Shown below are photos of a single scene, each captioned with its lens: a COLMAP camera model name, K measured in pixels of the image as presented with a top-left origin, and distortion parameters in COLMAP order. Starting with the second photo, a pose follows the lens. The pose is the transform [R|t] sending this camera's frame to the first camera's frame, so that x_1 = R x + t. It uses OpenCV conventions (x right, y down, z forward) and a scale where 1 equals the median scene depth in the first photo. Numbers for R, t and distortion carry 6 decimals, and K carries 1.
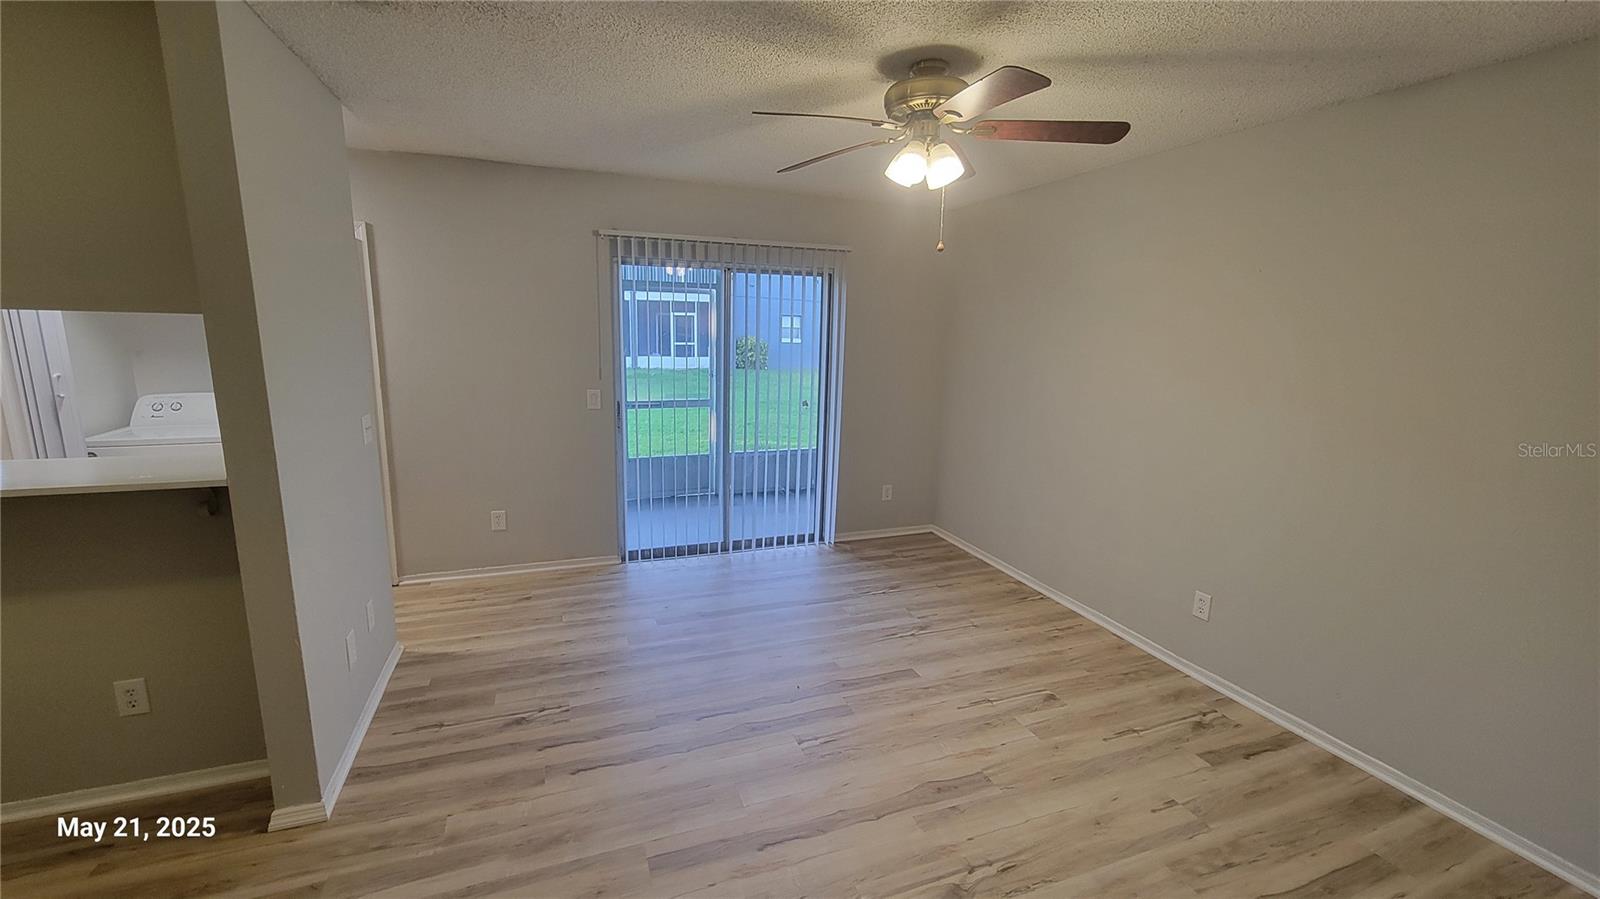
lens RADIAL K [[650.8, 0, 789.6], [0, 650.8, 449.1], [0, 0, 1]] dist [-0.007101, 0.000731]
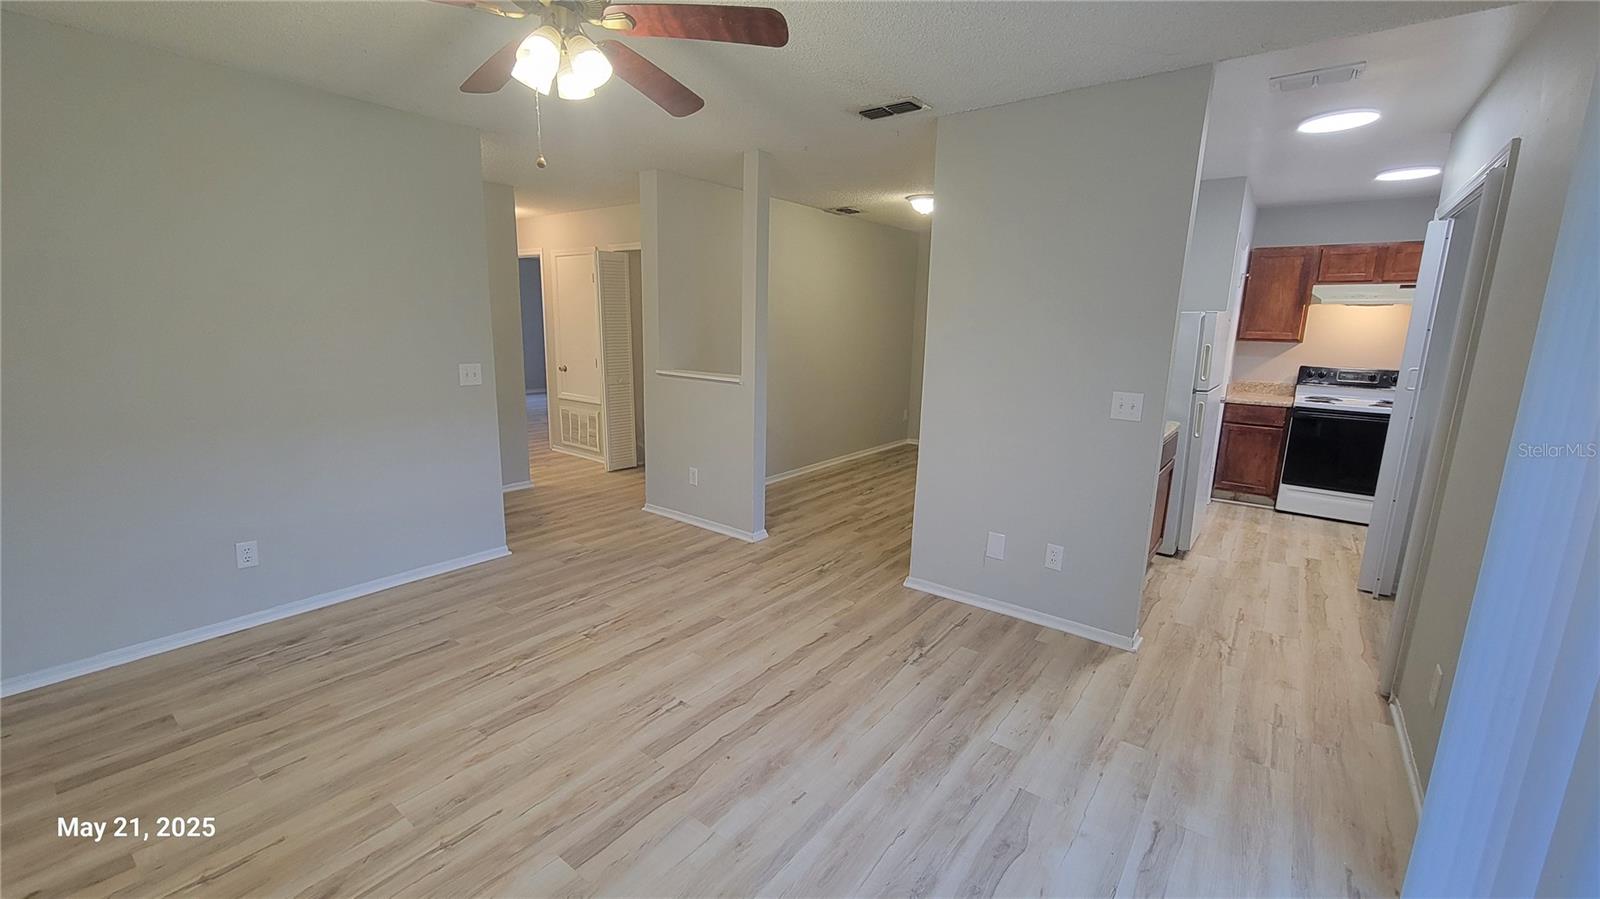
lens RADIAL K [[650.8, 0, 780.2], [0, 650.8, 447.1], [0, 0, 1]] dist [-0.007101, 0.000731]
pose [[-0.854654, 0.056296, -0.516136, 0.280795], [-0.136804, 0.934557, 0.328463, -0.189798], [0.500850, 0.351332, -0.791022, 1.288343]]
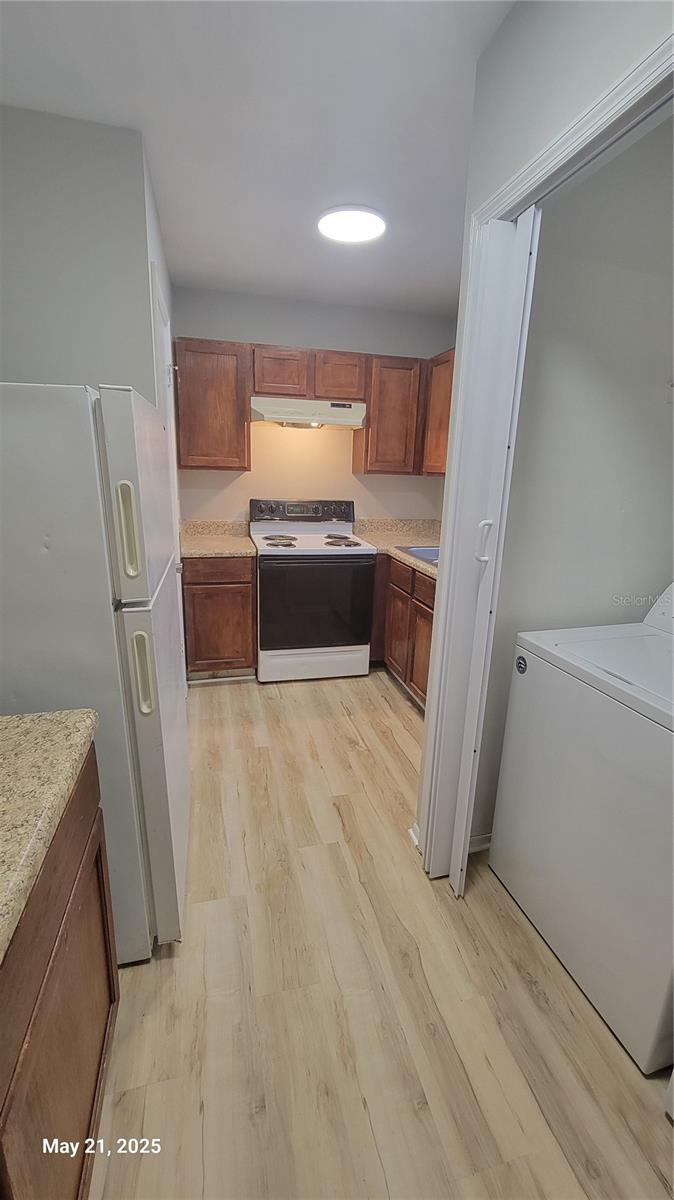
lens RADIAL K [[488.1, 0, 338.3], [0, 488.1, 590.2], [0, 0, 1]] dist [-0.007101, 0.000731]
pose [[-0.100376, 0.215438, -0.971345, -0.657481], [-0.215103, 0.948488, 0.232596, -0.122768], [0.971419, 0.232286, -0.048864, 0.863940]]
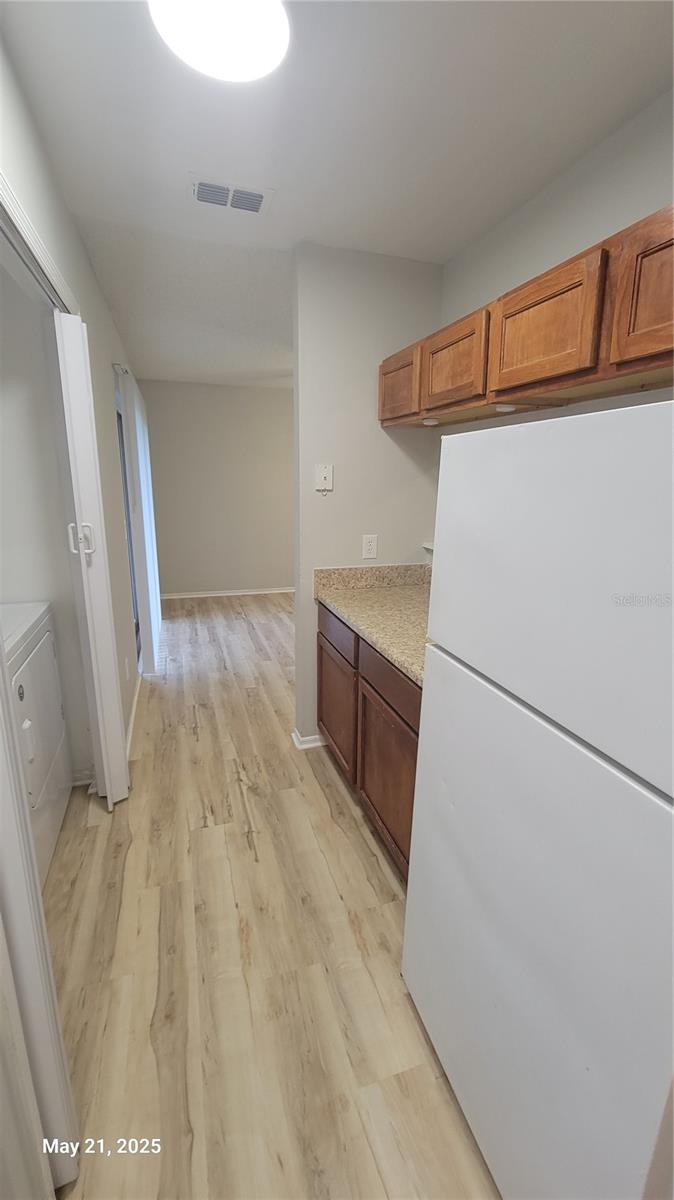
lens RADIAL K [[488.1, 0, 340.1], [0, 488.1, 595.6], [0, 0, 1]] dist [-0.007101, 0.000731]
pose [[0.035982, -0.262110, 0.964367, -1.293657], [0.171952, 0.952224, 0.252394, -0.135756], [-0.984448, 0.156744, 0.079333, 0.751650]]
